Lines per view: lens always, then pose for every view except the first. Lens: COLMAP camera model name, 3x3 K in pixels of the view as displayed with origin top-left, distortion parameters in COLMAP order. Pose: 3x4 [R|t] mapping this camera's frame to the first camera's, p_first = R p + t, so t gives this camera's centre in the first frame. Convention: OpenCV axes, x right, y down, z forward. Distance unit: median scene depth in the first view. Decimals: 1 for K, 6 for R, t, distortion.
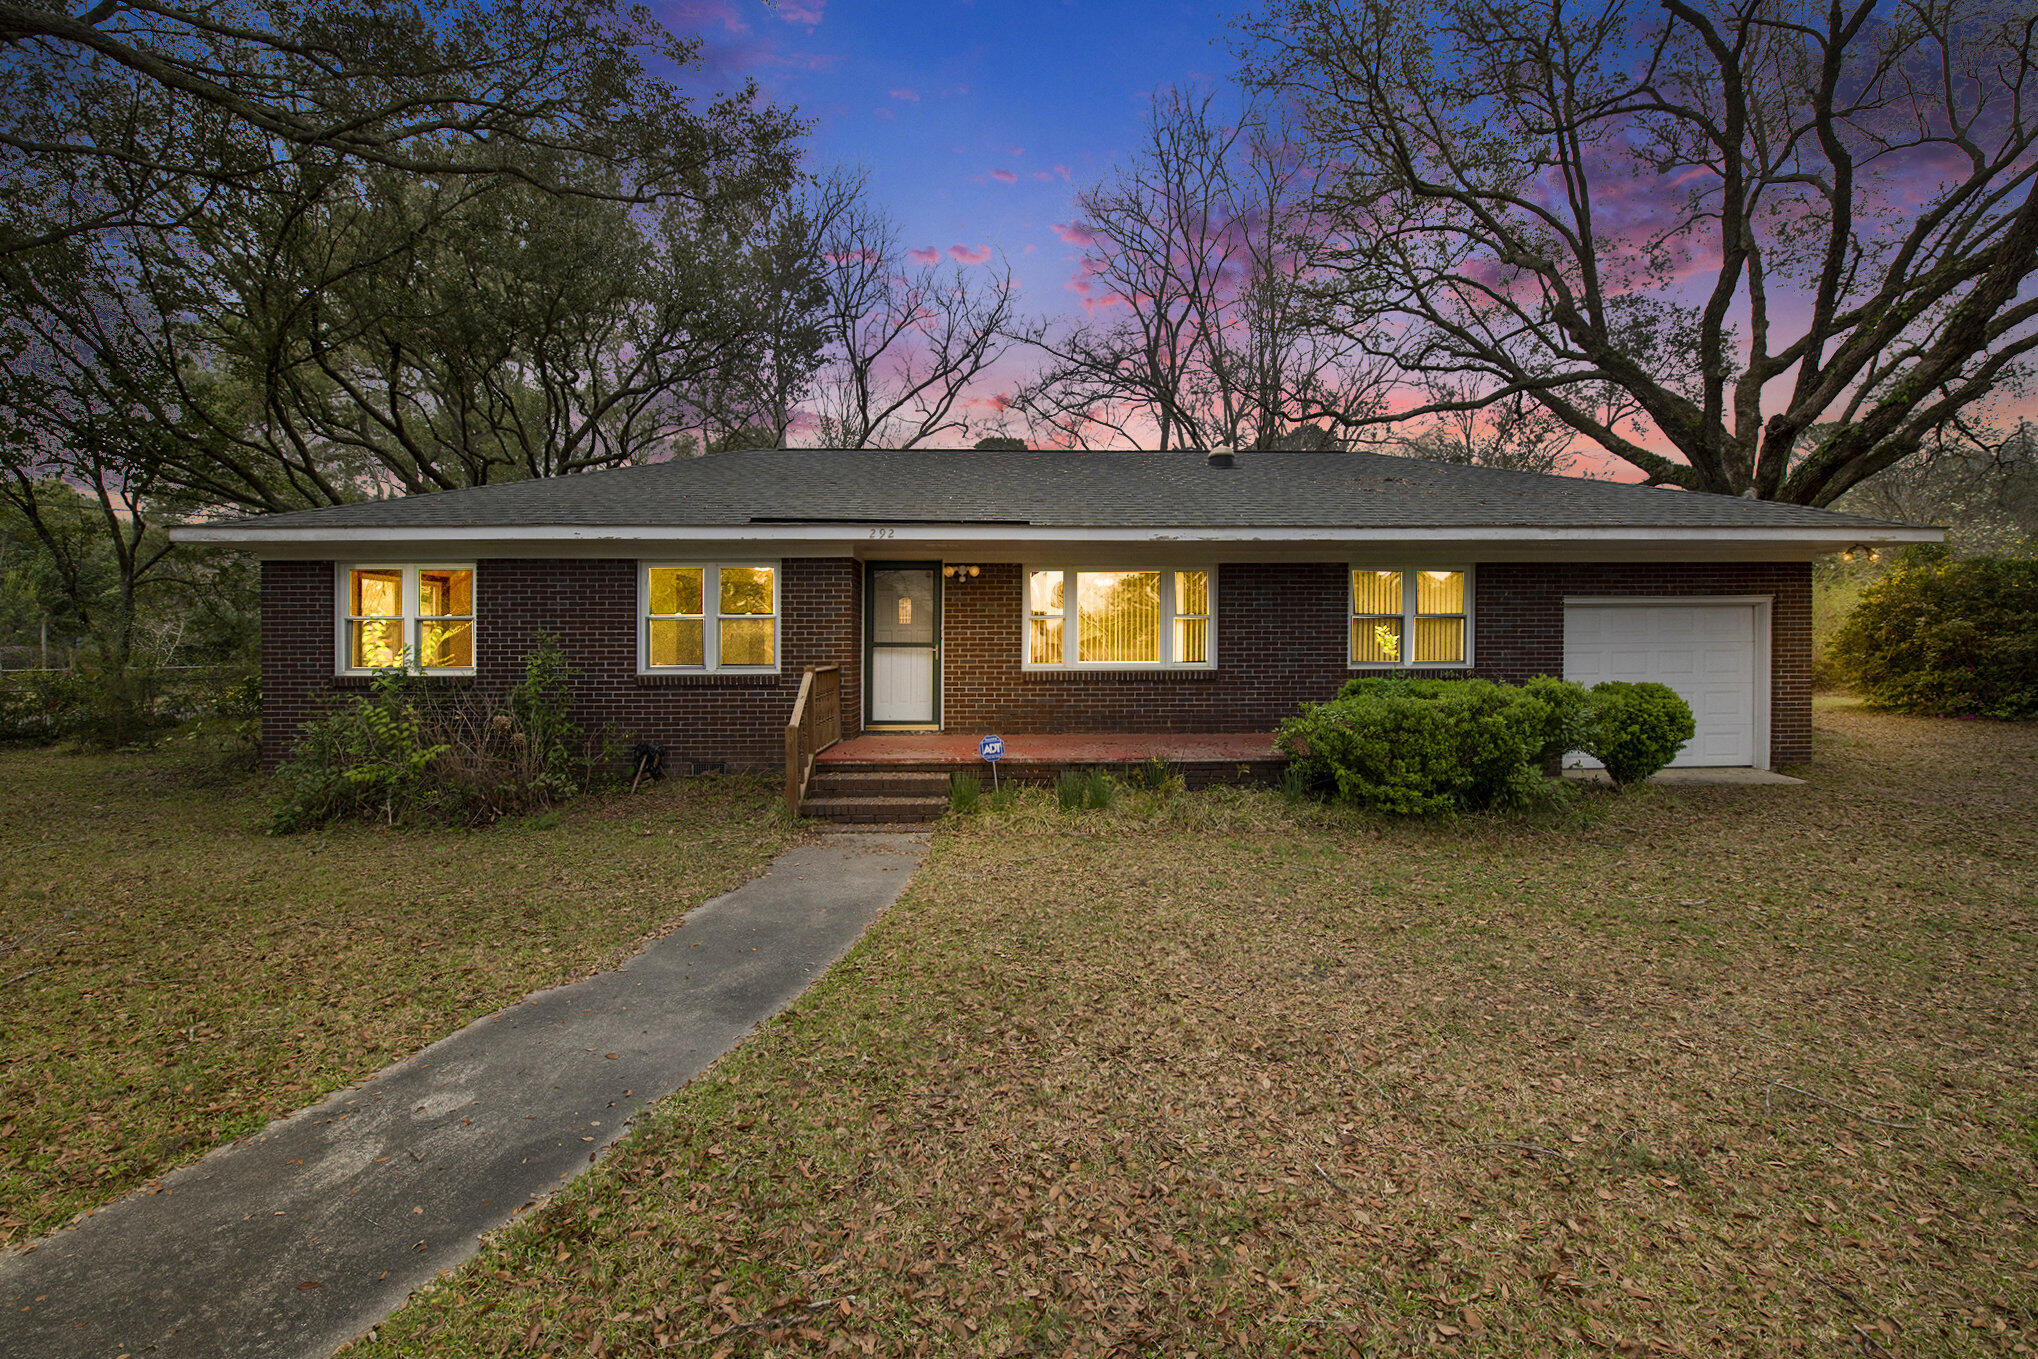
lens RADIAL K [[879.8, 0, 1013.4], [0, 879.8, 673.3], [0, 0, 1]] dist [0.000105, -0.000058]
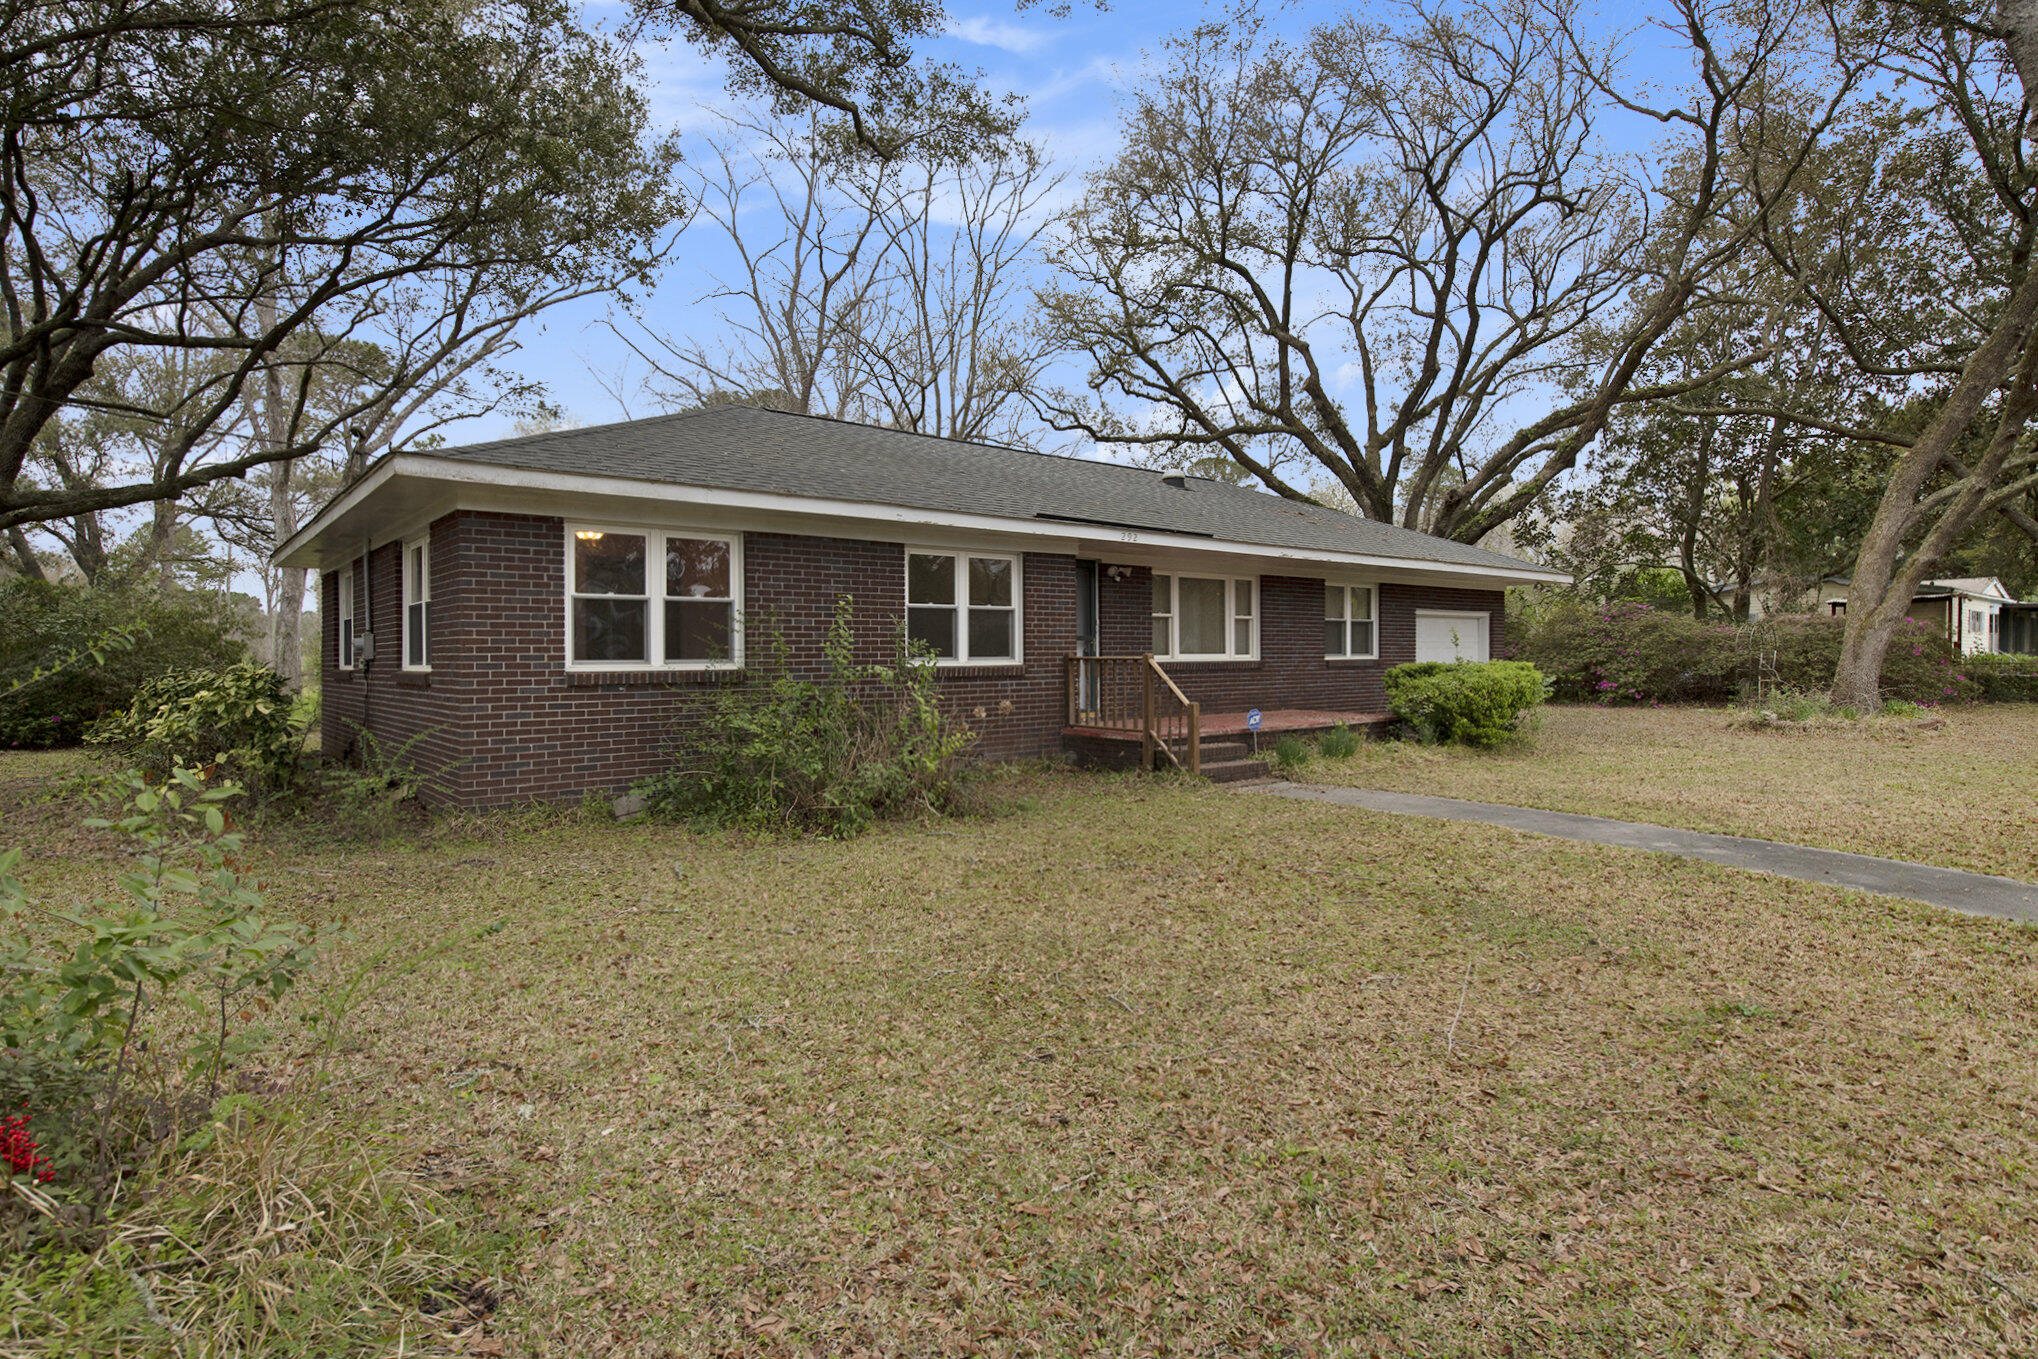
lens RADIAL K [[1080.0, 0, 1017.2], [0, 1080.0, 674.3], [0, 0, 1]] dist [0.003453, 0.000079]
pose [[0.788845, -0.009548, 0.614518, -0.851956], [0.009106, 0.999951, 0.003847, 0.004938], [-0.614525, 0.002561, 0.788893, 0.016174]]
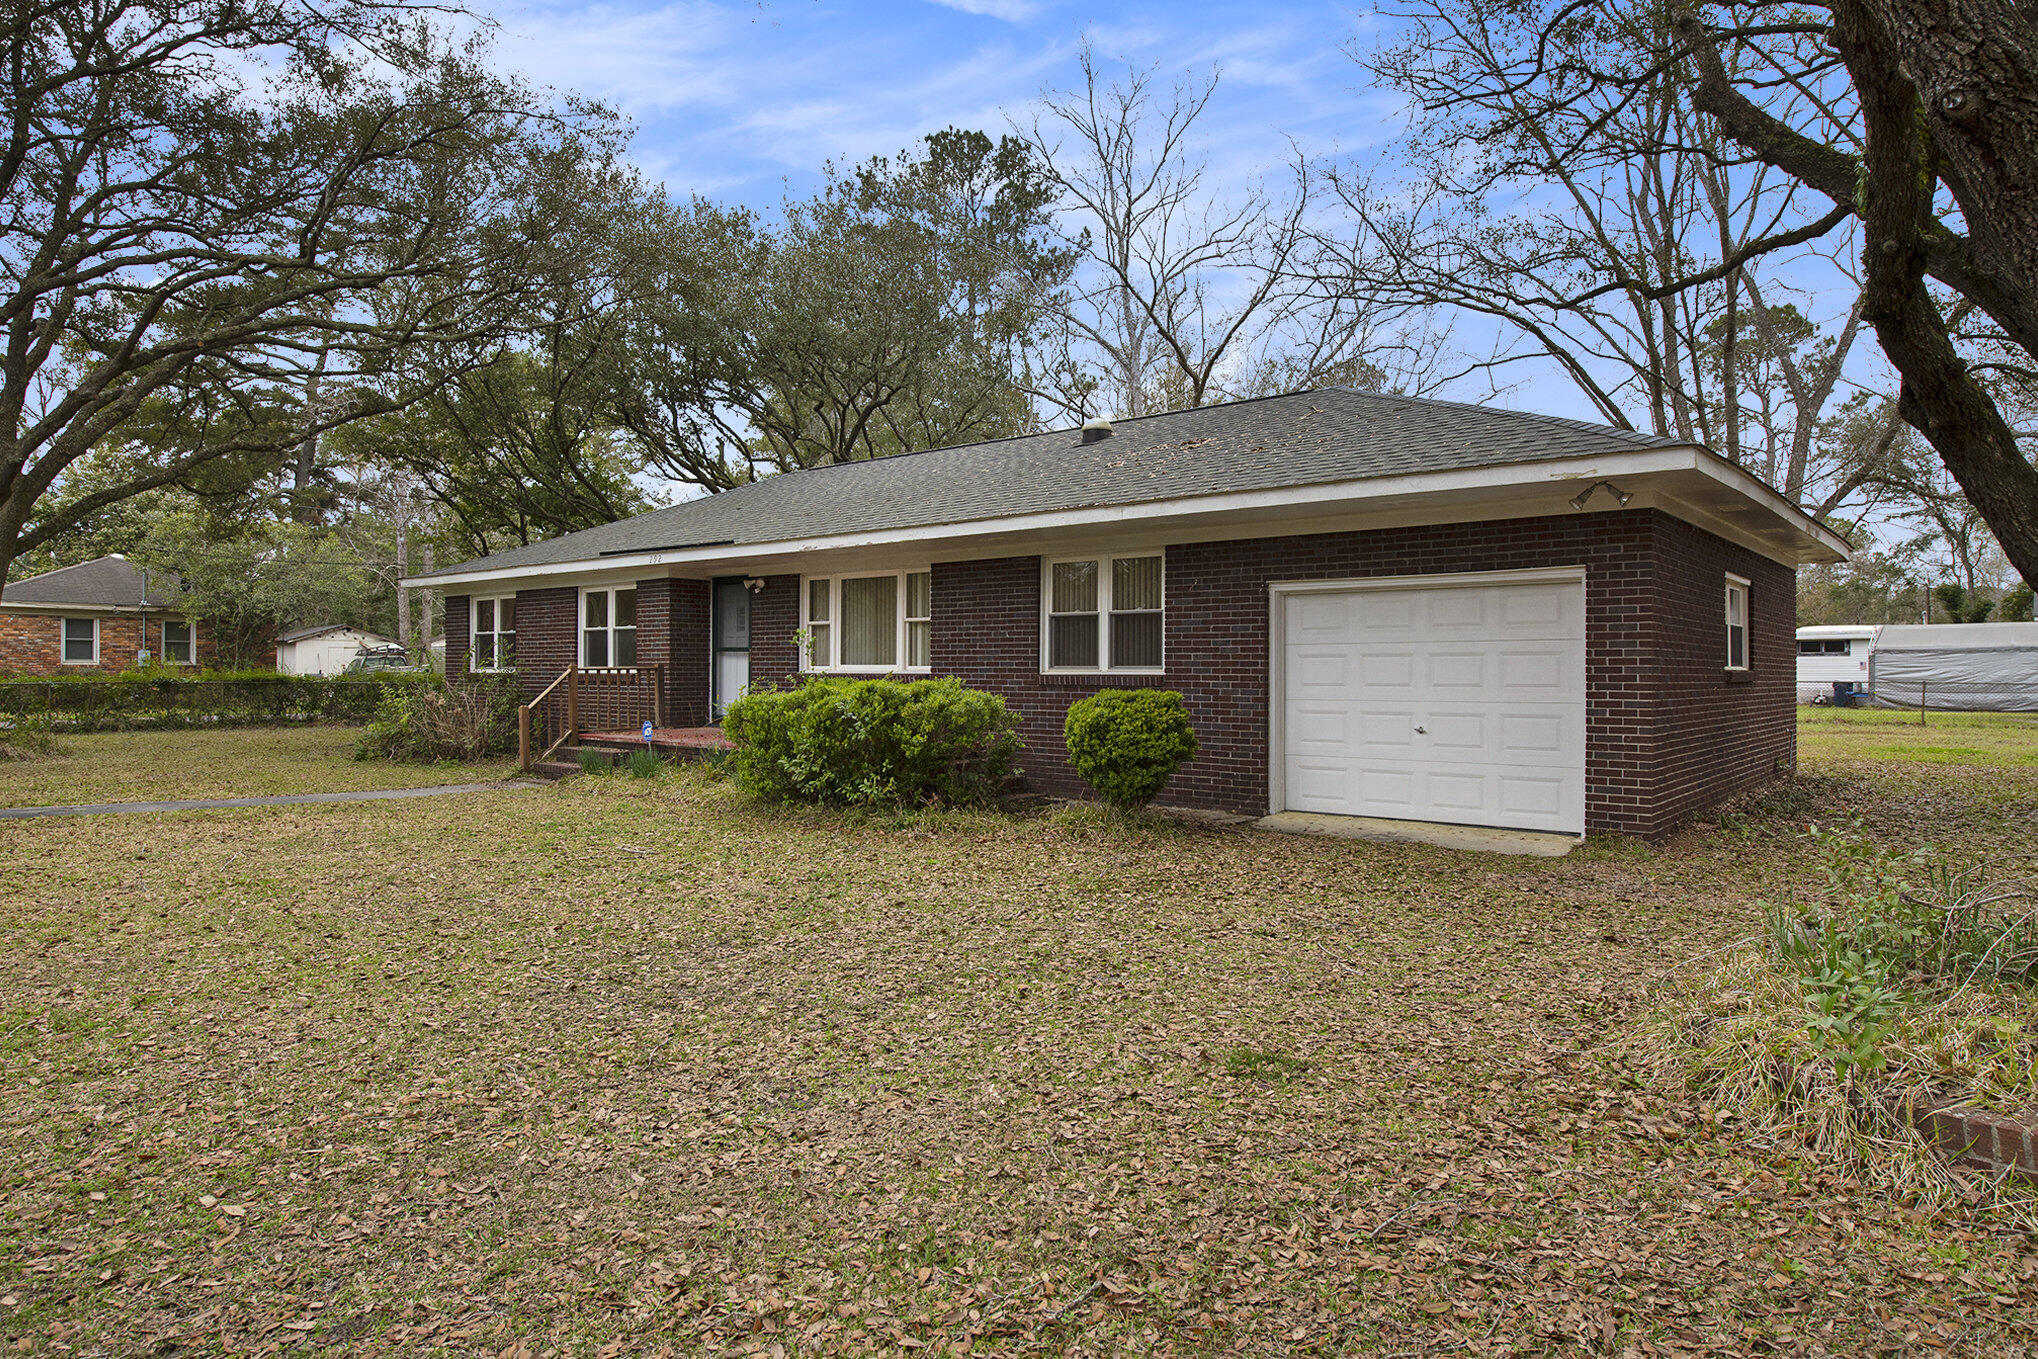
lens RADIAL K [[1199.1, 0, 1023.4], [0, 1199.1, 671.3], [0, 0, 1]] dist [-0.001156, -0.000101]
pose [[0.745767, 0.007844, -0.666161, 1.021579], [-0.010485, 0.999945, 0.000036, -0.007887], [0.666125, 0.006958, 0.745808, 0.084365]]
